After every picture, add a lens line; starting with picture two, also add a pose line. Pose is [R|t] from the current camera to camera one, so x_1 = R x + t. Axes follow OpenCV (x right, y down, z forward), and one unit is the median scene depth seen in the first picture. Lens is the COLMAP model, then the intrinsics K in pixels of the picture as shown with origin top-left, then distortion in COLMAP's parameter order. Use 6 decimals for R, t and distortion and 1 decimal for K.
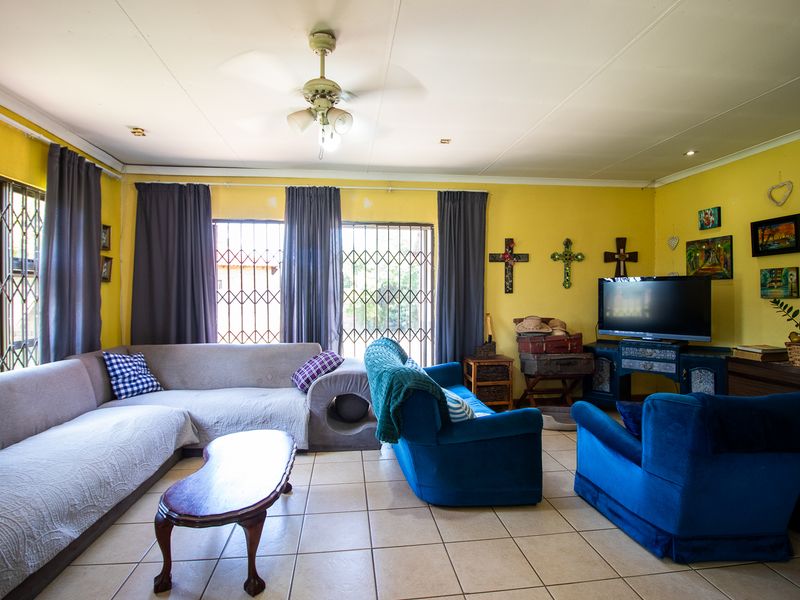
lens RADIAL K [[450.5, 0, 396.3], [0, 450.5, 294.6], [0, 0, 1]] dist [0.000708, -0.012251]
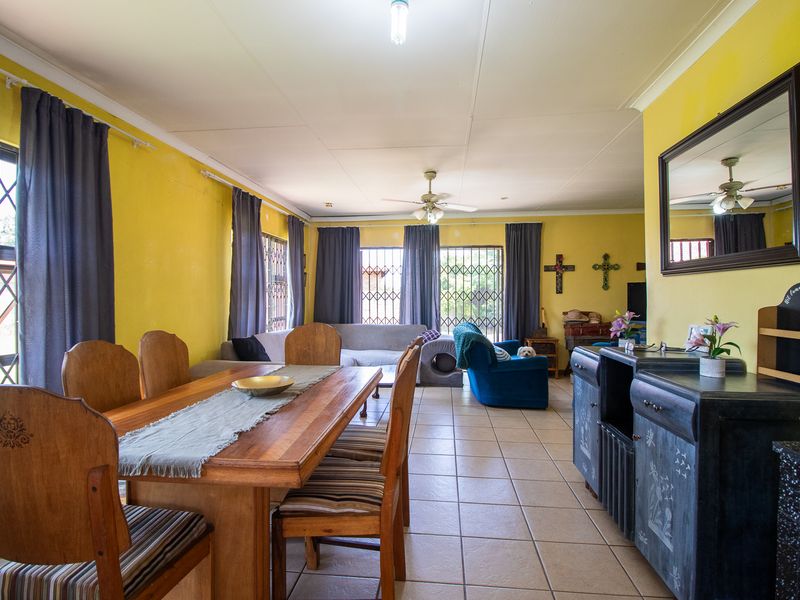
lens RADIAL K [[450.5, 0, 396.1], [0, 450.5, 297.6], [0, 0, 1]] dist [0.000708, -0.012251]
pose [[0.975412, 0.002342, -0.220376, 0.069163], [-0.001809, 0.999995, 0.002624, 0.007282], [0.220381, -0.002161, 0.975411, -0.511390]]
